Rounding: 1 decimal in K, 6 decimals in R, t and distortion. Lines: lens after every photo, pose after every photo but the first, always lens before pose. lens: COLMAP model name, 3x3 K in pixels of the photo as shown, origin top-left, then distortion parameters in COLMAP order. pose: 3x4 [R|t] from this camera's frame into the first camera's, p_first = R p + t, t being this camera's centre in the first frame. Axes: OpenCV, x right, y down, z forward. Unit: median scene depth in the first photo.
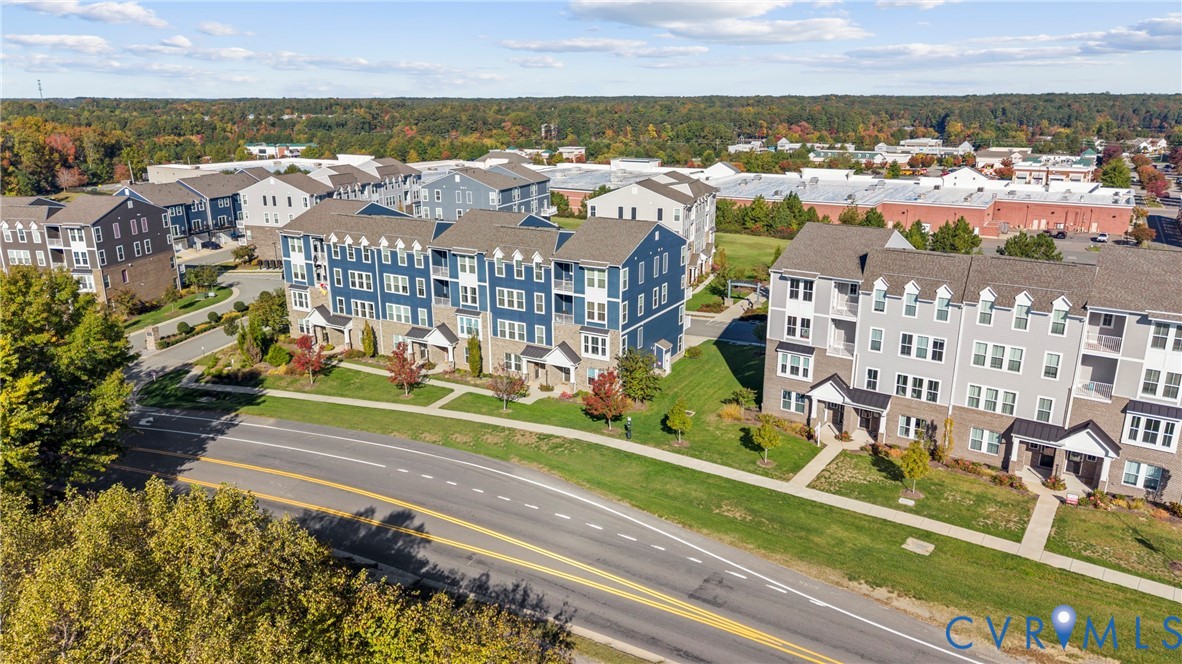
lens RADIAL K [[785.3, 0, 591.0], [0, 785.3, 332.0], [0, 0, 1]] dist [0.042350, -0.044100]
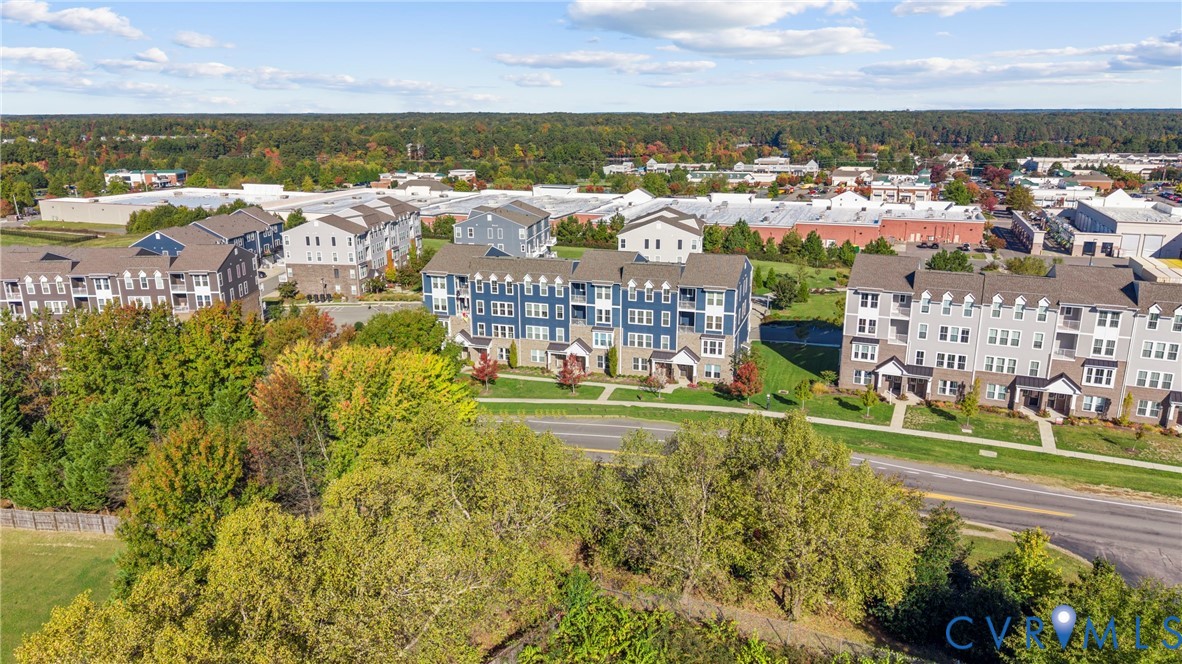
lens RADIAL K [[785.3, 0, 591.0], [0, 785.3, 332.0], [0, 0, 1]] dist [0.042350, -0.044100]
pose [[0.981098, -0.053114, 0.186078, -0.447280], [0.056405, 0.998331, -0.012431, -0.004930], [-0.185107, 0.022692, 0.982456, -0.304996]]
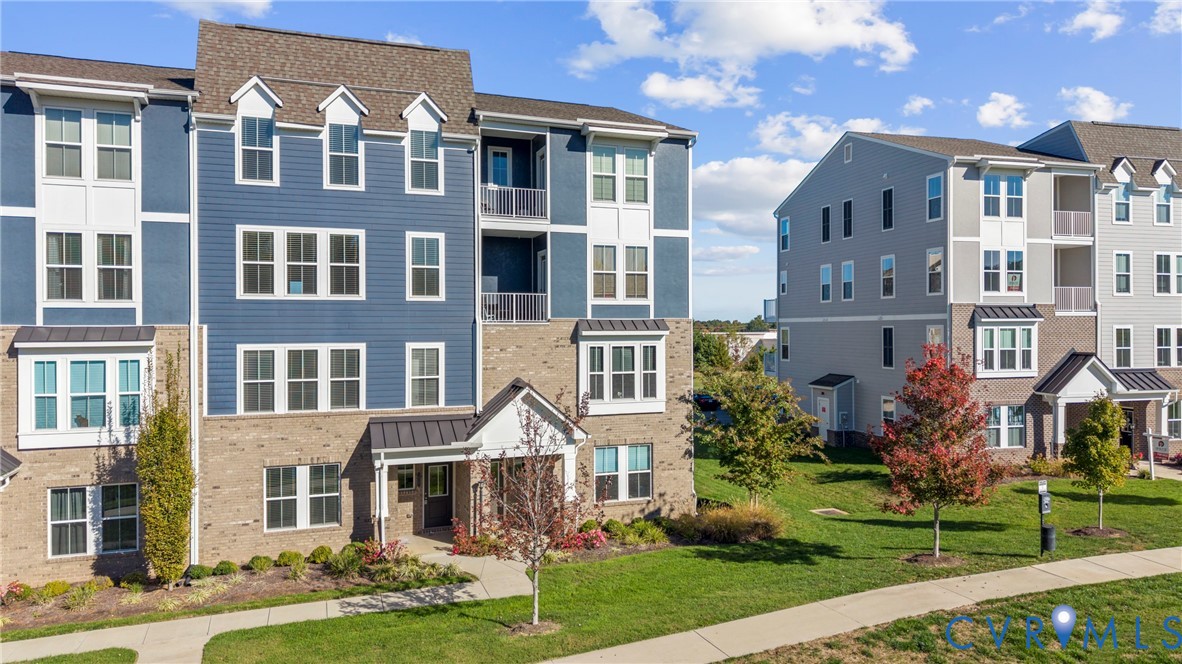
lens RADIAL K [[793.0, 0, 591.0], [0, 793.0, 332.0], [0, 0, 1]] dist [0.023626, -0.002505]
pose [[0.635797, 0.010087, 0.771790, -0.266594], [0.223865, 0.954524, -0.196894, 0.064110], [-0.738679, 0.297962, 0.604626, 0.774392]]
